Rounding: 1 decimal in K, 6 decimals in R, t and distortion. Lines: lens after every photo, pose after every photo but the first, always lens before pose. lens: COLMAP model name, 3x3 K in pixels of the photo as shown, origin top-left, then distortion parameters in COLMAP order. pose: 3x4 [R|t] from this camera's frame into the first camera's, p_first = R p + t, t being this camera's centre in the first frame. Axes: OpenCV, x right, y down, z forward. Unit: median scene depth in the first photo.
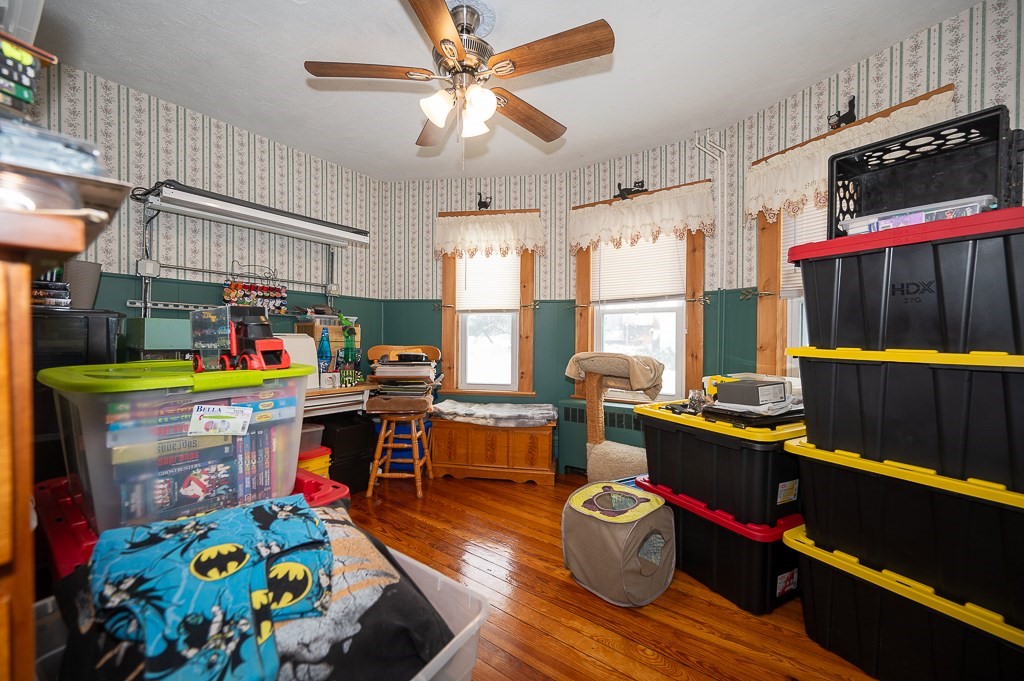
lens RADIAL K [[407.0, 0, 506.2], [0, 407.0, 340.4], [0, 0, 1]] dist [-0.002370, 0.000061]
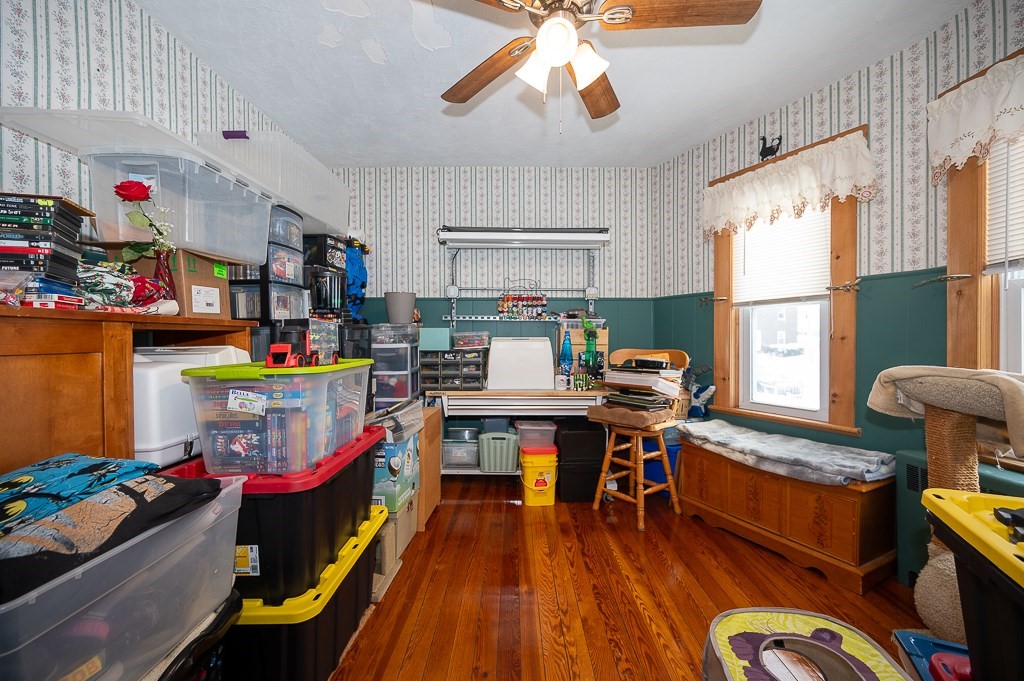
lens RADIAL K [[407.0, 0, 509.9], [0, 407.0, 342.0], [0, 0, 1]] dist [-0.002370, 0.000061]
pose [[0.602644, -0.003460, -0.798003, 0.264210], [0.002021, 0.999994, -0.002810, -0.001226], [0.798008, 0.000081, 0.602647, 0.242360]]
